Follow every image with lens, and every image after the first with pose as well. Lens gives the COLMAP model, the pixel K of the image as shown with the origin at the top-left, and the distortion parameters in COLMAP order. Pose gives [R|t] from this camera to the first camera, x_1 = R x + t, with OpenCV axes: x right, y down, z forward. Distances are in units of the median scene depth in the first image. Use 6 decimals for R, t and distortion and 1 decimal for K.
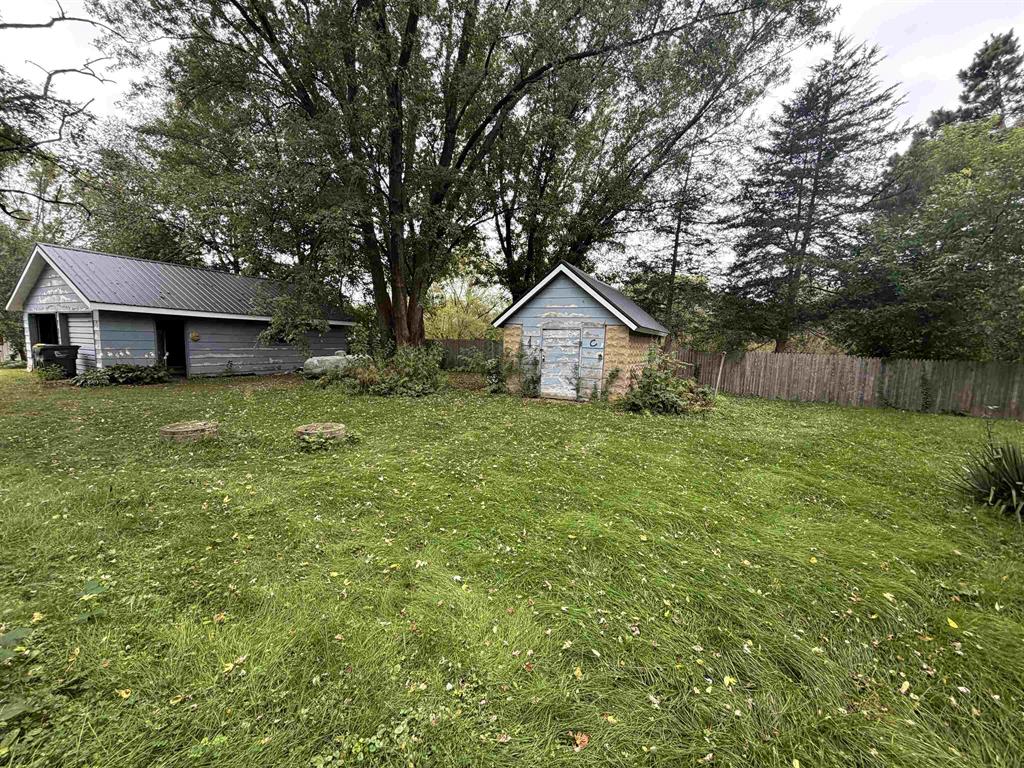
lens RADIAL K [[409.7, 0, 507.3], [0, 409.7, 374.9], [0, 0, 1]] dist [-0.000115, 0.000363]
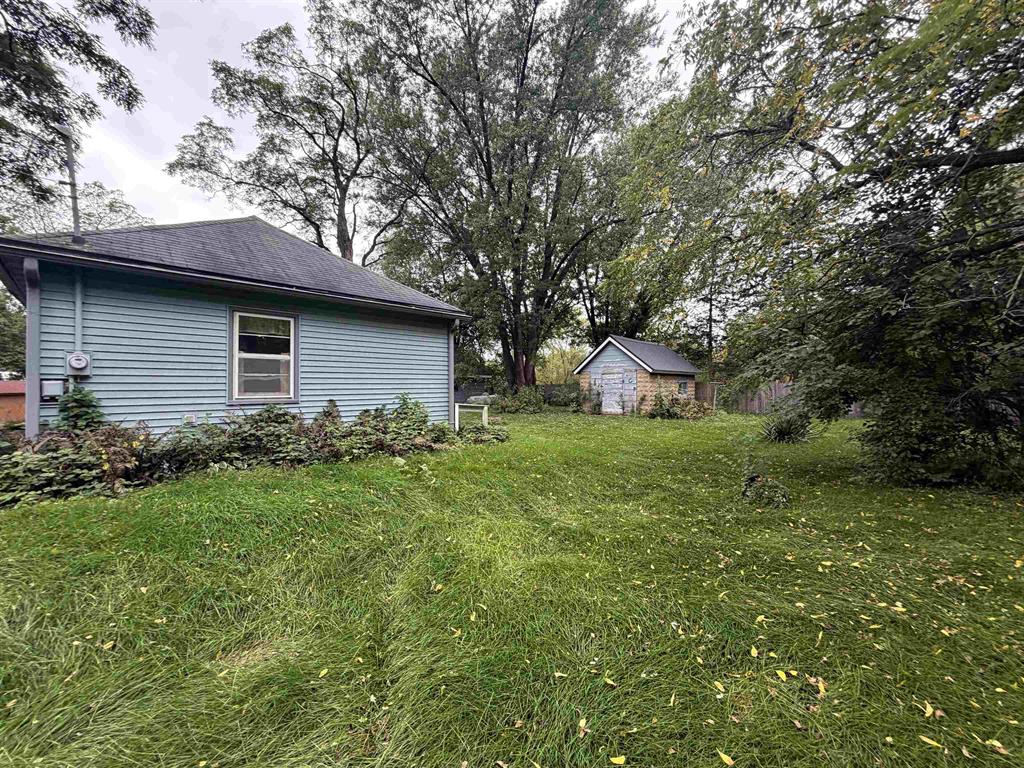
lens RADIAL K [[409.7, 0, 512.4], [0, 409.7, 382.4], [0, 0, 1]] dist [-0.000115, 0.000363]
pose [[0.964220, -0.042590, -0.261659, 0.164801], [0.016312, 0.994672, -0.101792, 0.087488], [0.264600, 0.093882, 0.959778, -0.704155]]
